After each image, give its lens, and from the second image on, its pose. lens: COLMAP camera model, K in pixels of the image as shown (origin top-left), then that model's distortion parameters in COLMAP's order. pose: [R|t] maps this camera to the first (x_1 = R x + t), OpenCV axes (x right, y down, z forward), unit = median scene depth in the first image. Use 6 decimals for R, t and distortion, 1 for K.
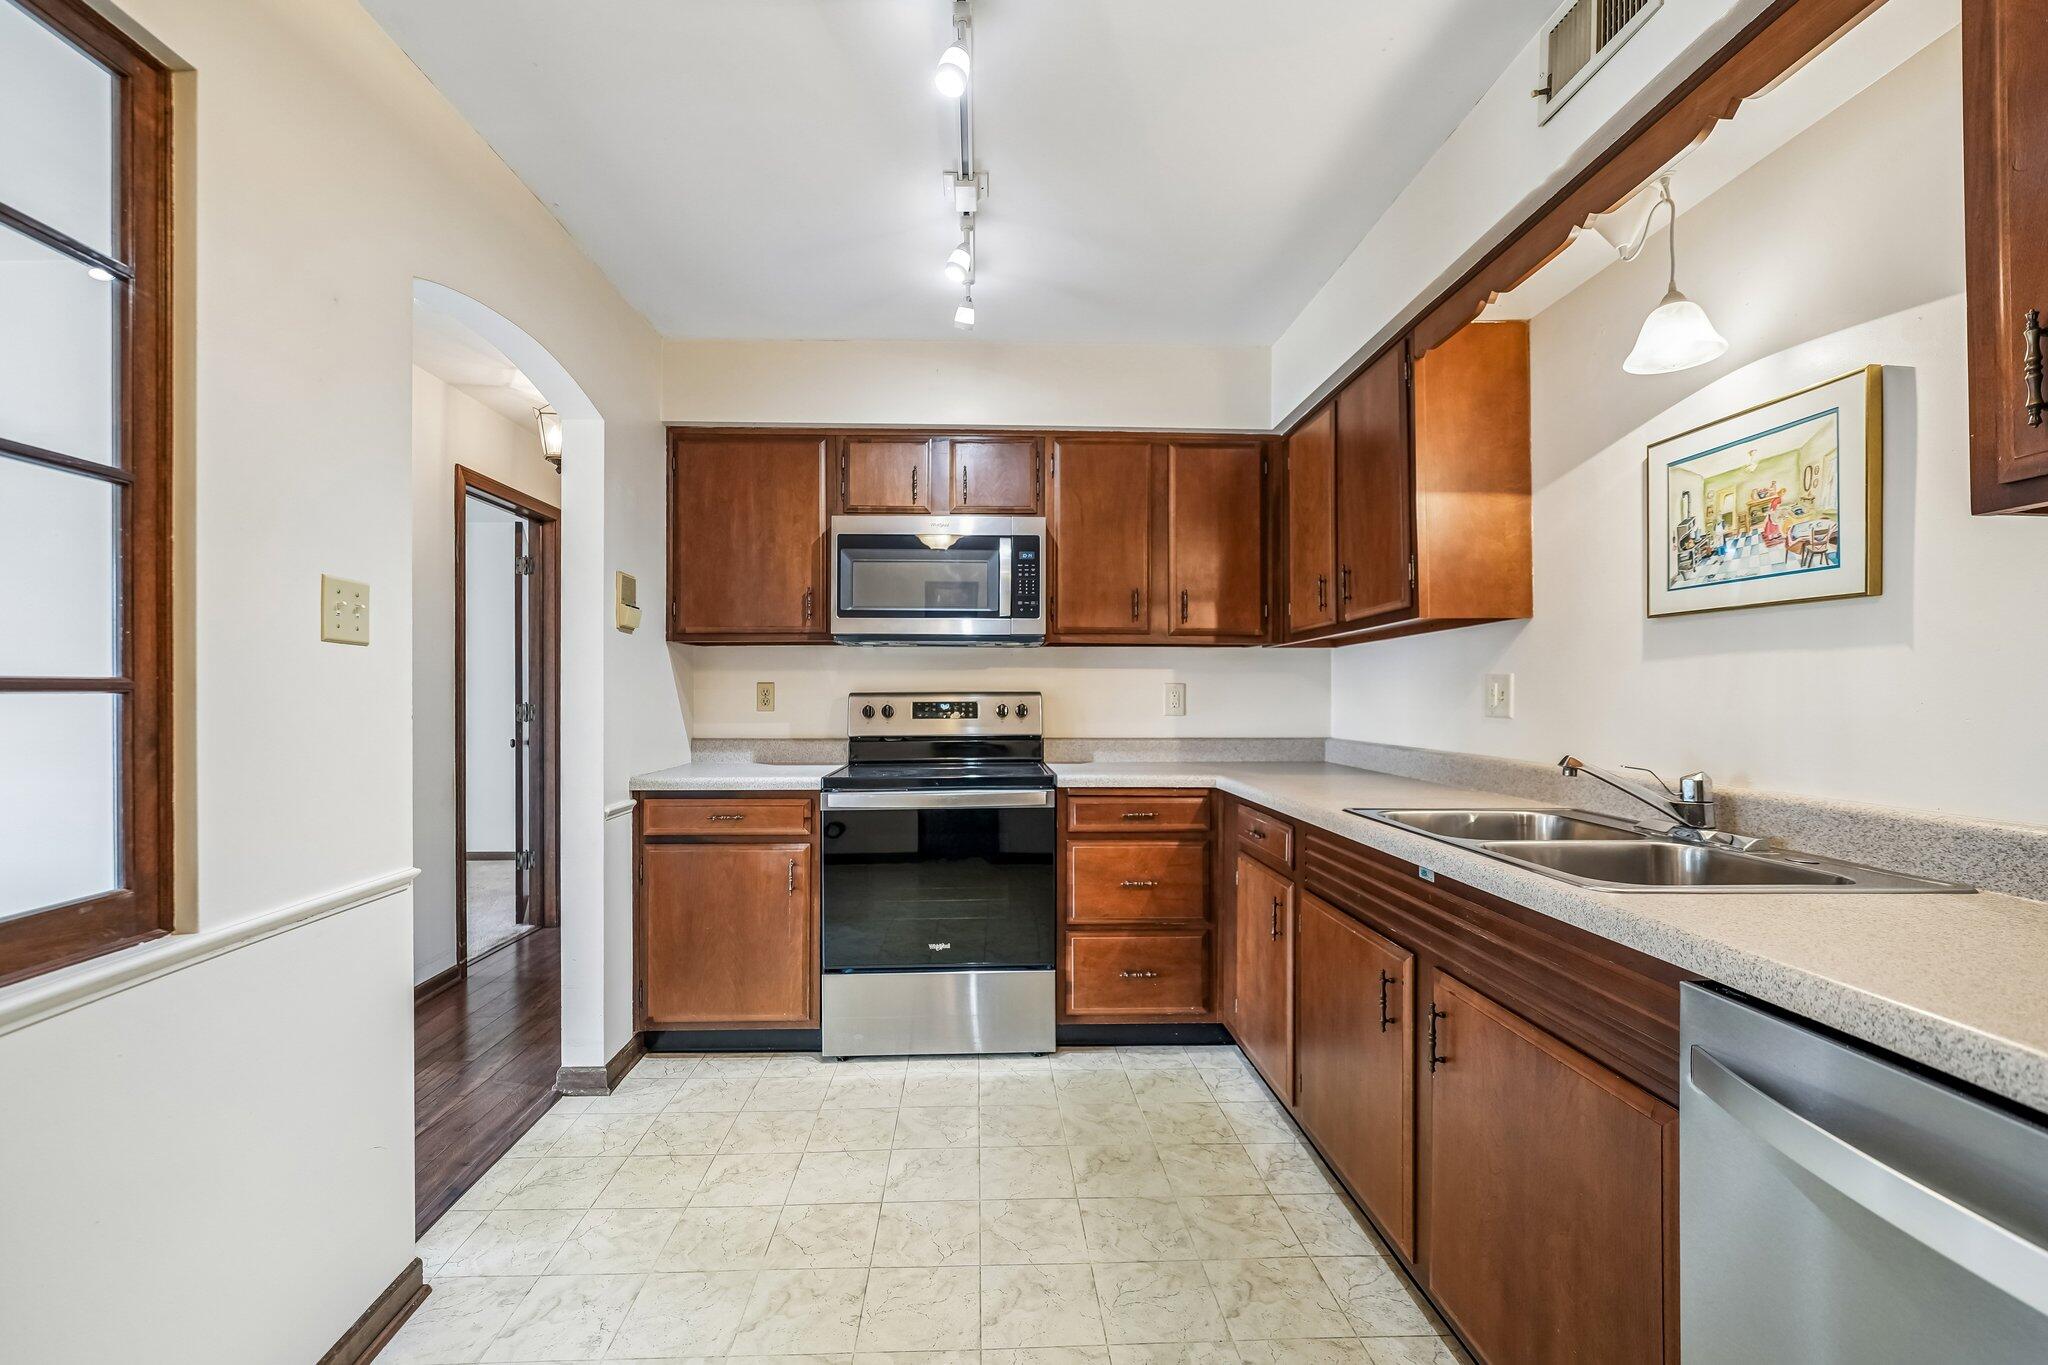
lens RADIAL K [[863.6, 0, 982.3], [0, 863.6, 689.3], [0, 0, 1]] dist [-0.016711, 0.001366]
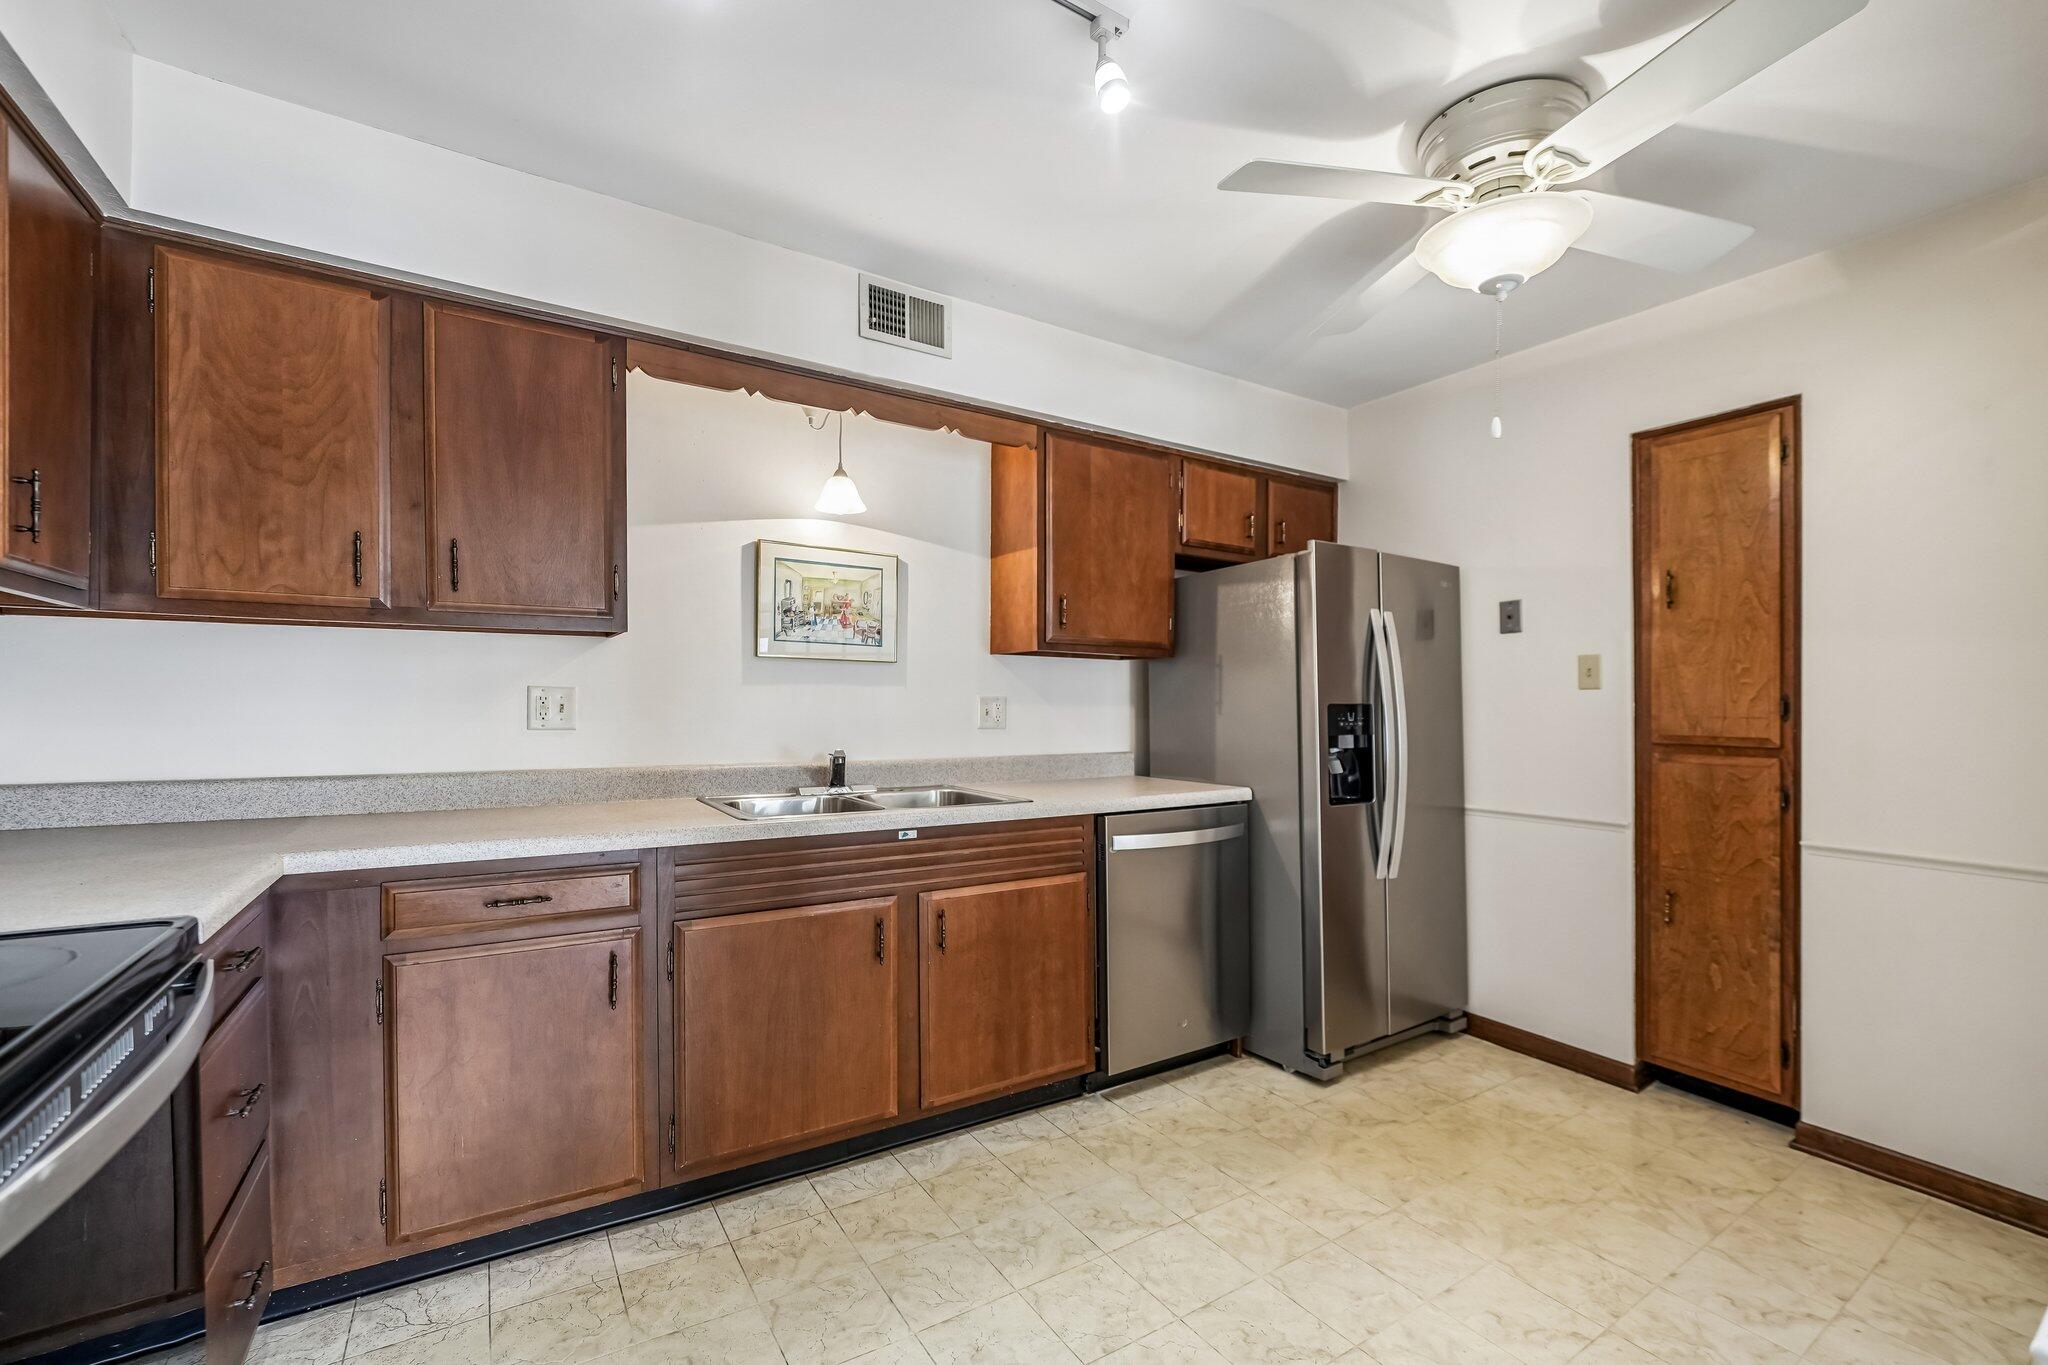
lens RADIAL K [[863.6, 0, 976.4], [0, 863.6, 705.4], [0, 0, 1]] dist [-0.016711, 0.001366]
pose [[-0.505091, -0.001401, 0.863065, -0.529357], [-0.011844, 0.999916, -0.005309, 0.003426], [-0.862985, -0.012904, -0.505065, 1.088267]]
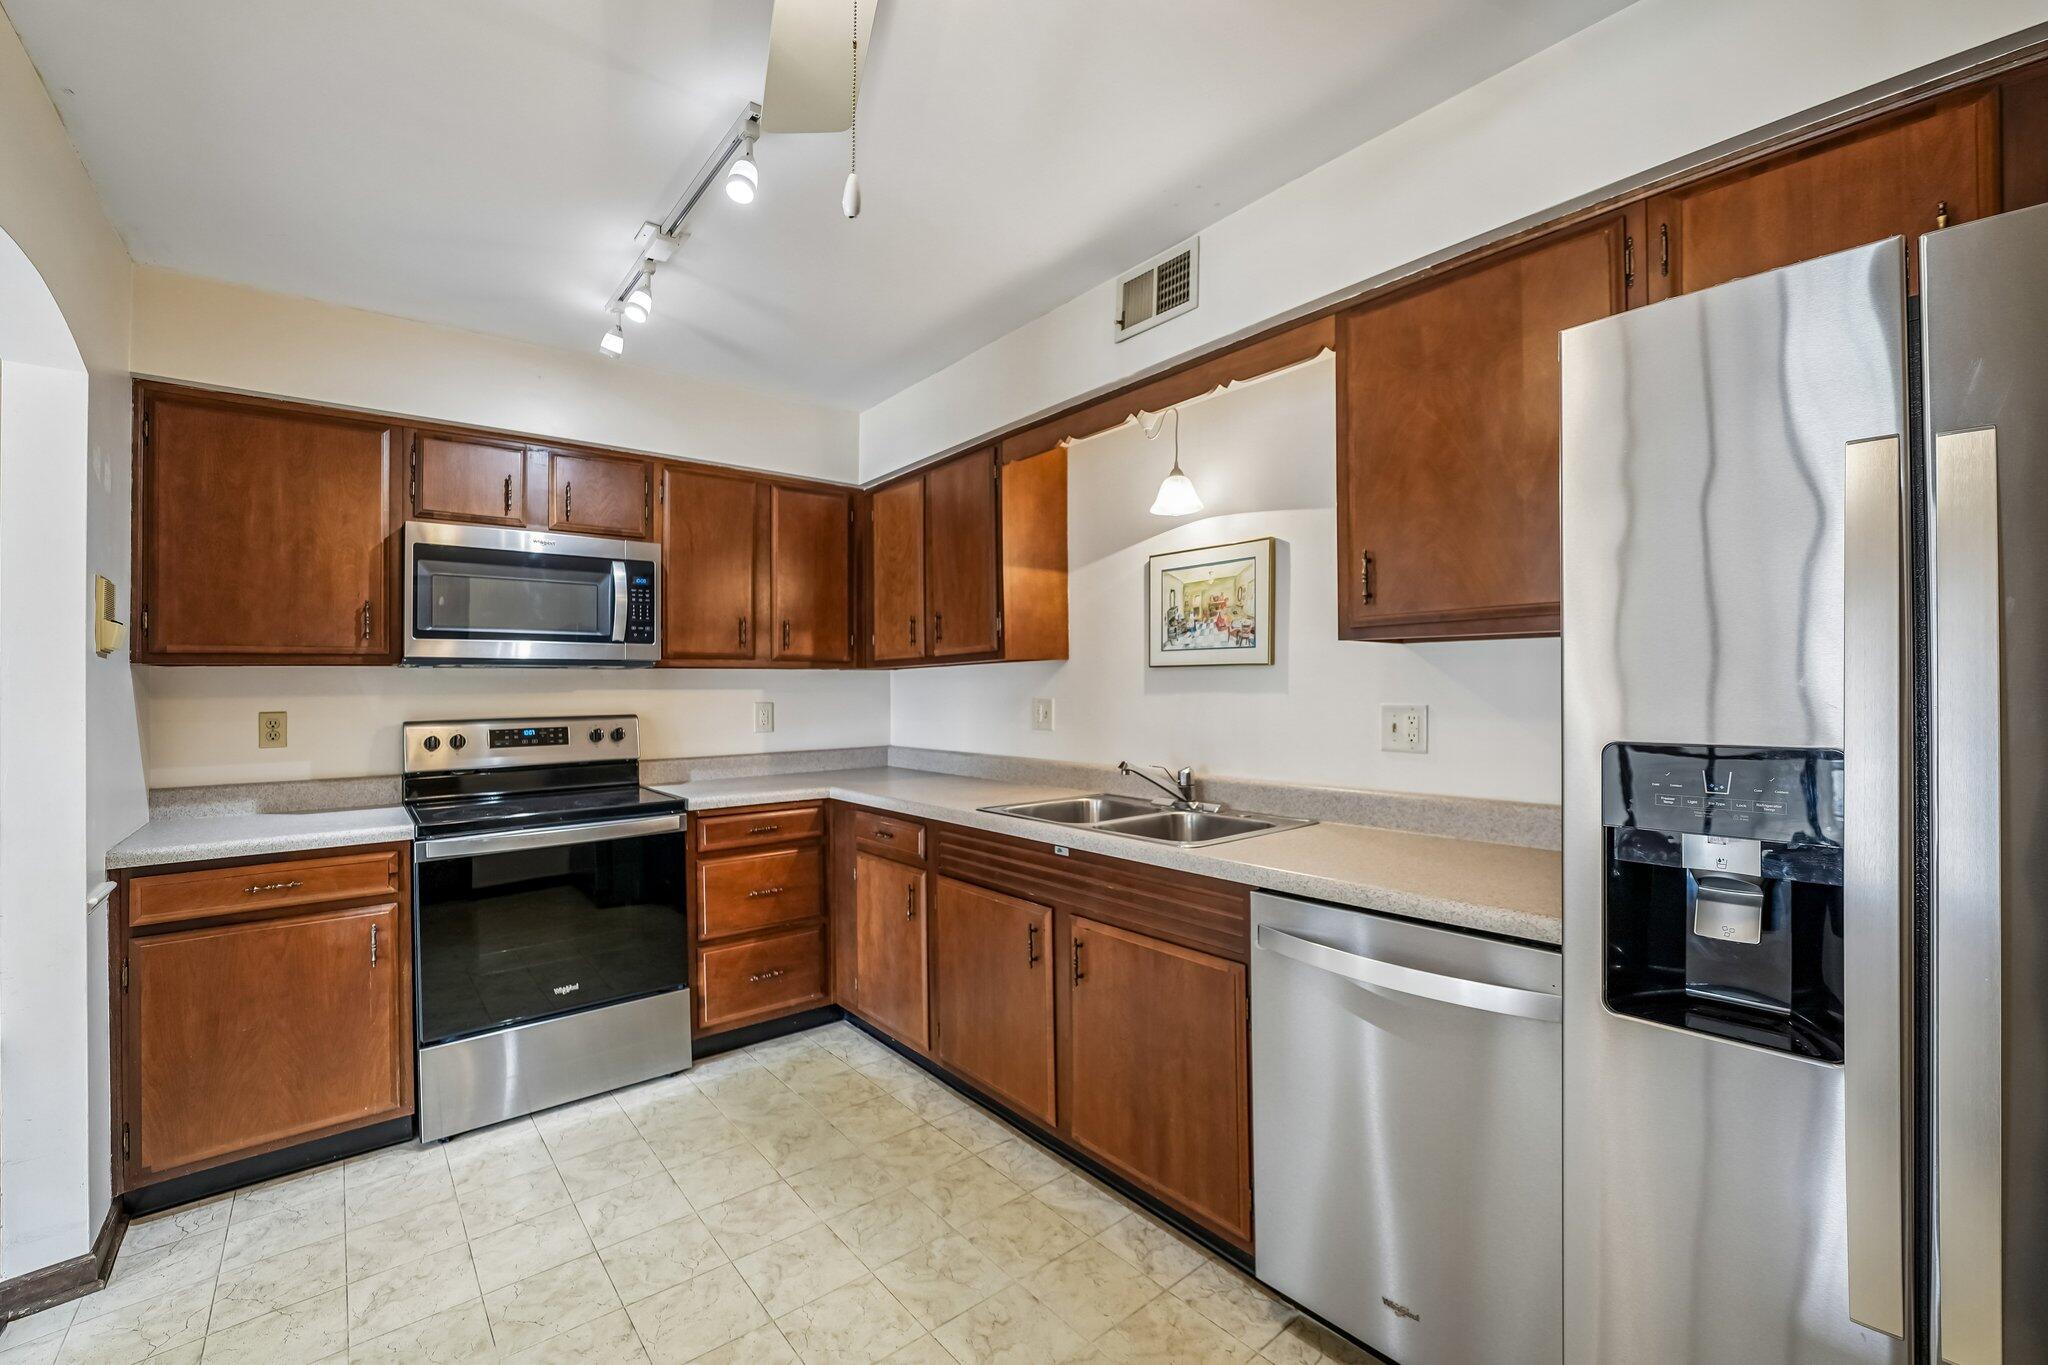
lens RADIAL K [[863.6, 0, 1005.5], [0, 863.6, 678.3], [0, 0, 1]] dist [-0.016711, 0.001366]
pose [[0.794004, -0.004234, 0.607898, -0.287639], [0.008597, 0.999954, -0.004264, -0.044870], [-0.607852, 0.008612, 0.794004, -0.060253]]
